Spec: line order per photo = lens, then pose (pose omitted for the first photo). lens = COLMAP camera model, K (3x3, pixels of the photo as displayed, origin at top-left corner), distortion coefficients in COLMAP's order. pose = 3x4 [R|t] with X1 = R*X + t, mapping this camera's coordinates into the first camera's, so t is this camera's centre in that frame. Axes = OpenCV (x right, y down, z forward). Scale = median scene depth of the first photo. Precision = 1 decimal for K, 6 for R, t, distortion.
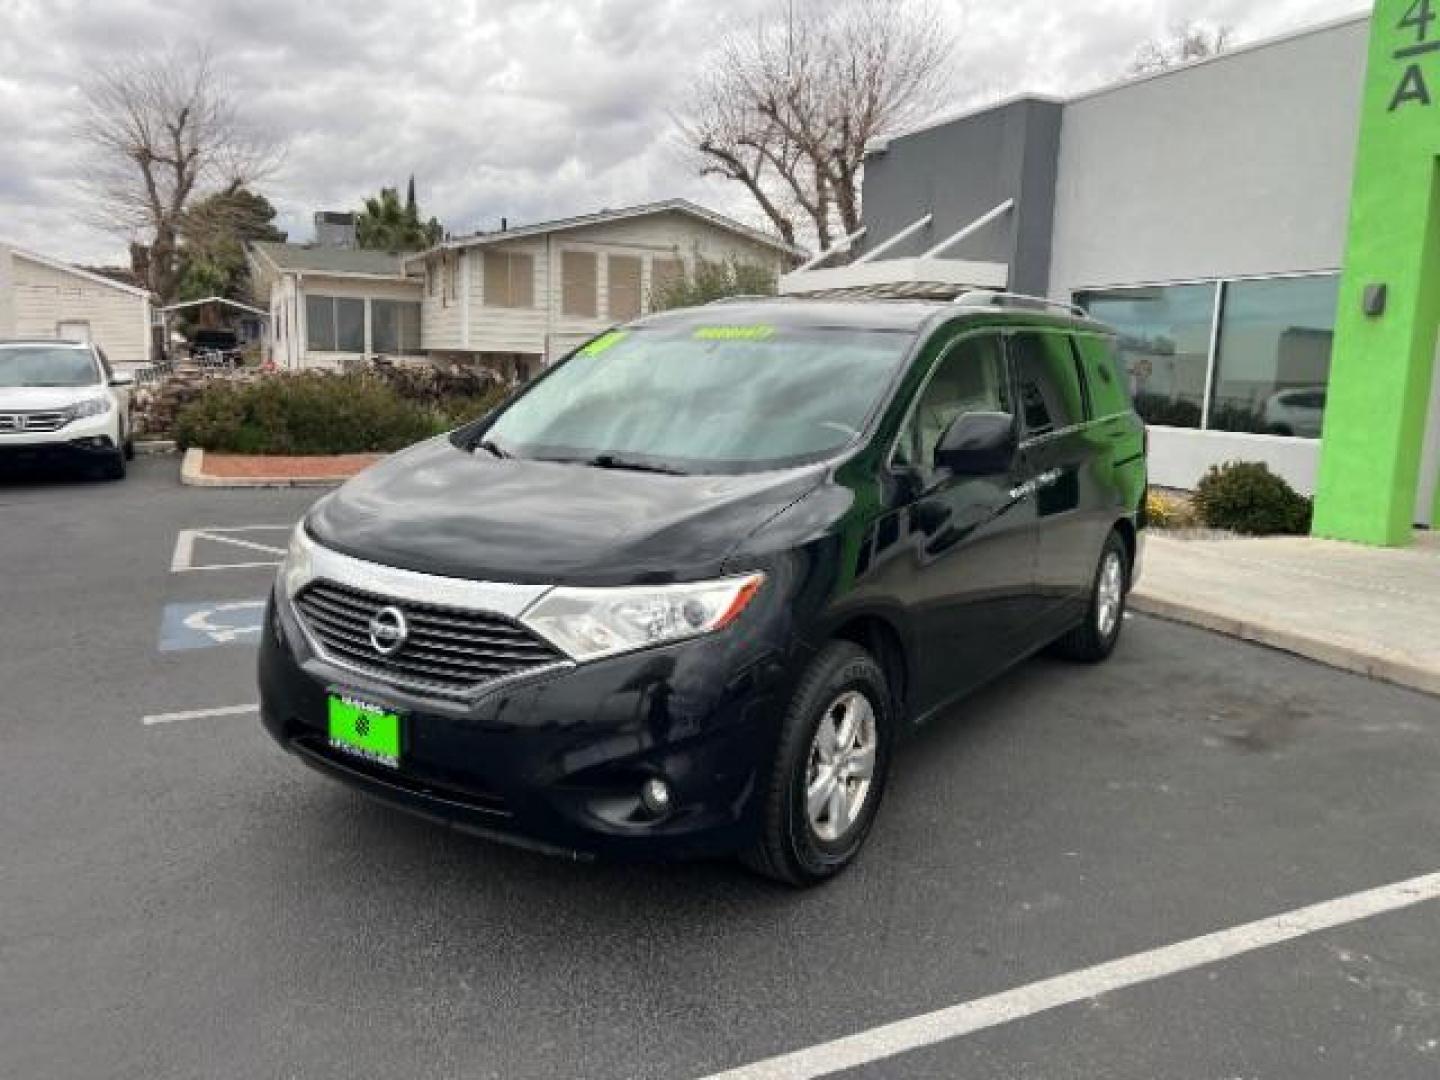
lens RADIAL K [[1121.9, 0, 733.1], [0, 1121.9, 537.3], [0, 0, 1]] dist [0.006660, -0.008179]
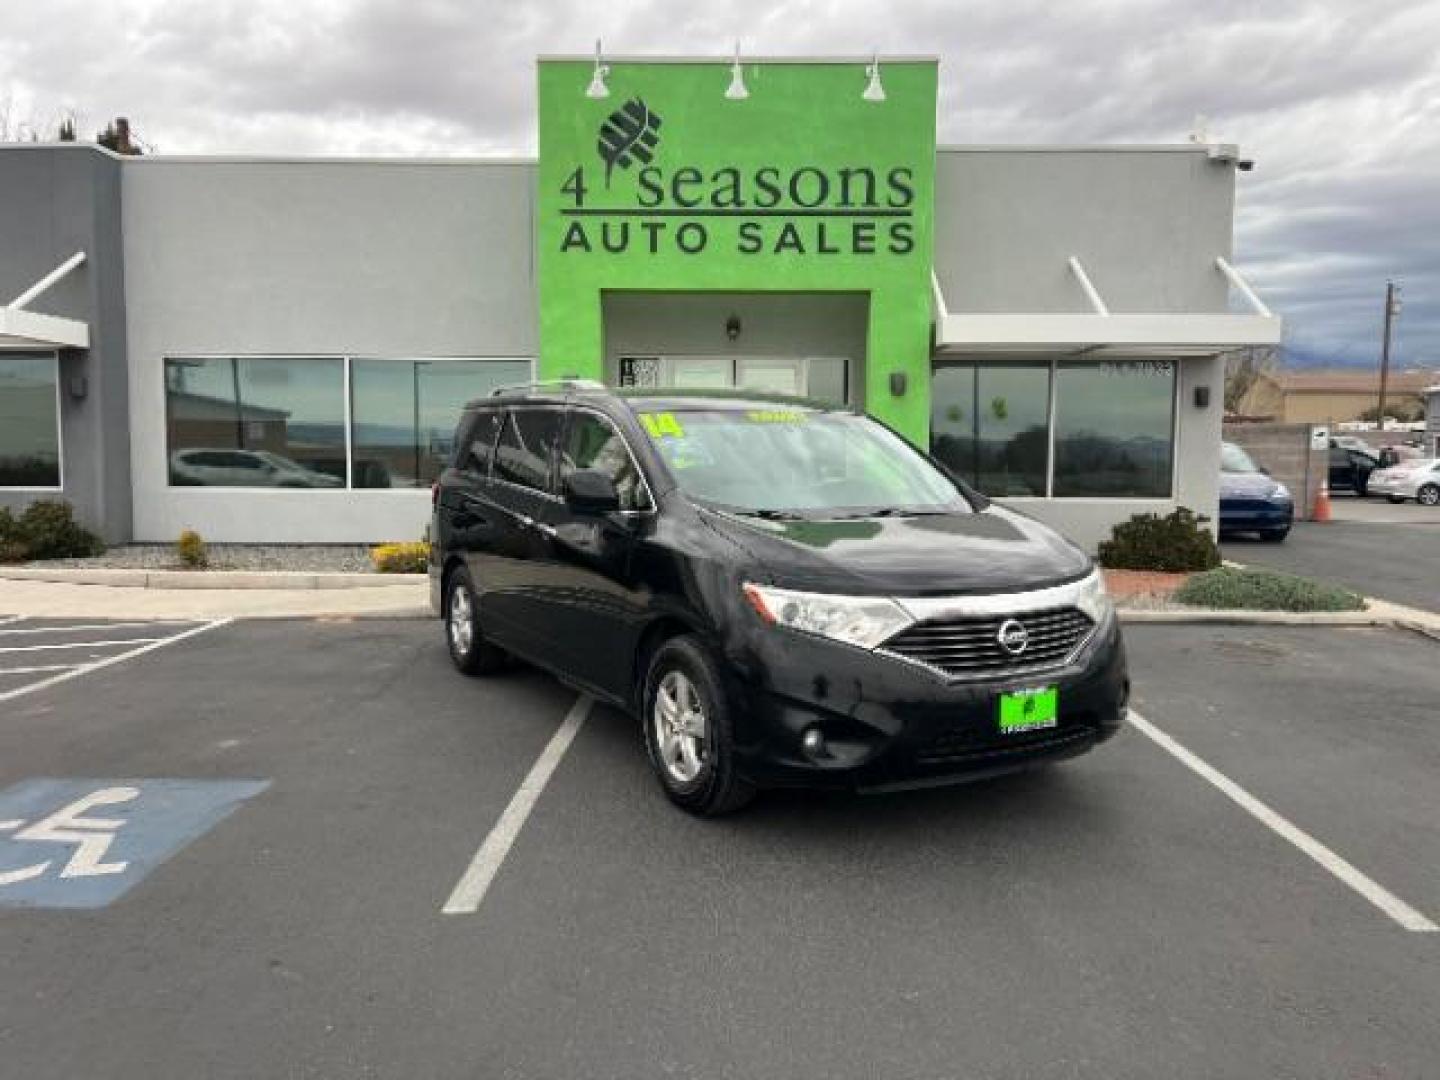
lens RADIAL K [[1089.1, 0, 735.2], [0, 1089.1, 543.1], [0, 0, 1]] dist [0.061945, -0.068730]
pose [[0.439038, -0.098626, 0.893039, -0.576214], [0.139265, 0.989414, 0.040804, -0.046863], [-0.887610, 0.106454, 0.448125, 0.241407]]
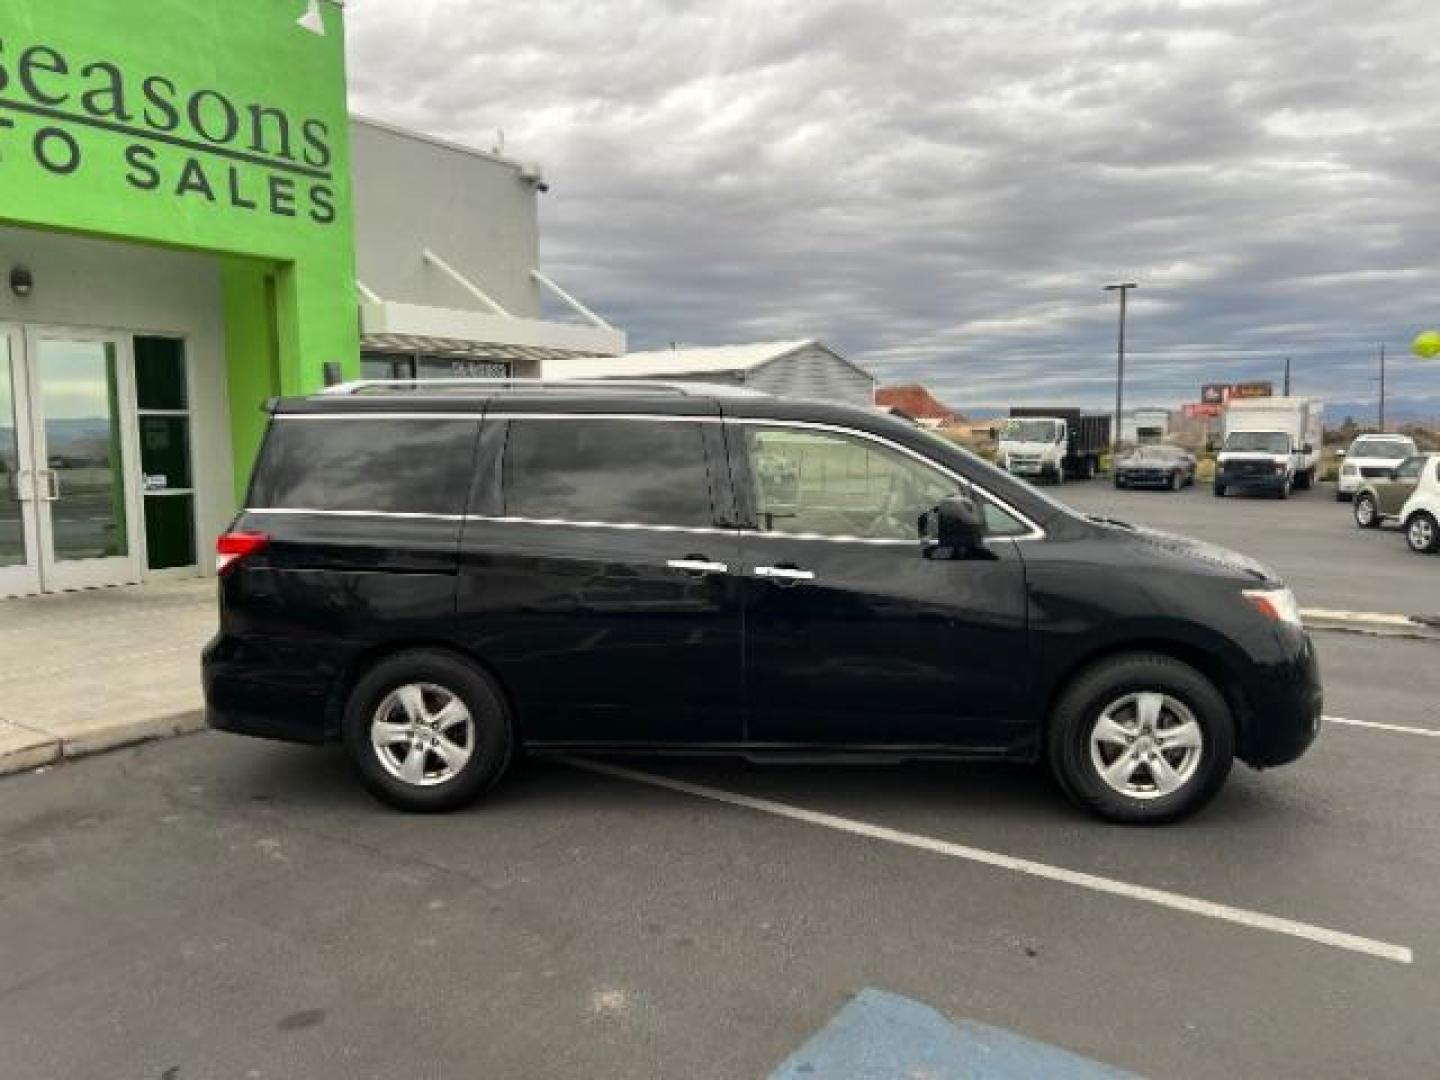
lens RADIAL K [[1064.7, 0, 720.0], [0, 1064.7, 540.0], [0, 0, 1]] dist [0.098040, -0.084674]
pose [[-0.490853, -0.105207, 0.864867, -0.468350], [0.127324, 0.973362, 0.190668, -0.157835], [-0.861889, 0.203708, -0.464382, 0.878063]]
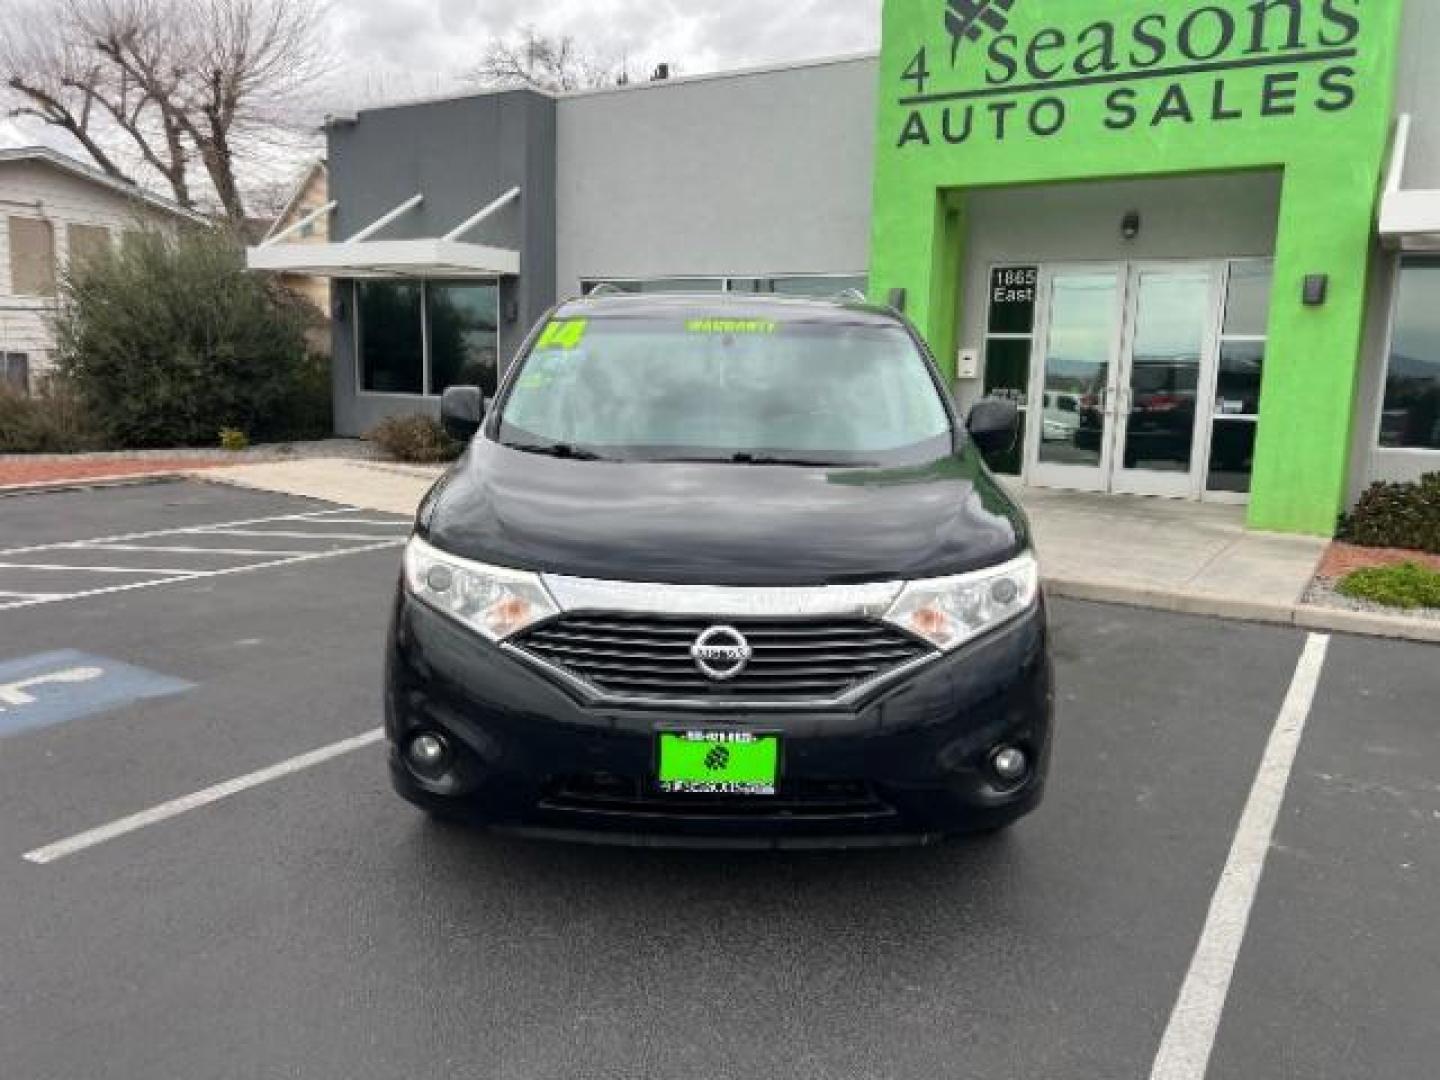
lens RADIAL K [[1089.1, 0, 735.2], [0, 1089.1, 543.1], [0, 0, 1]] dist [0.061945, -0.068730]
pose [[0.832729, -0.092477, 0.545903, -0.271344], [0.078757, 0.995712, 0.048537, -0.016820], [-0.548050, 0.002575, 0.836441, 0.085843]]
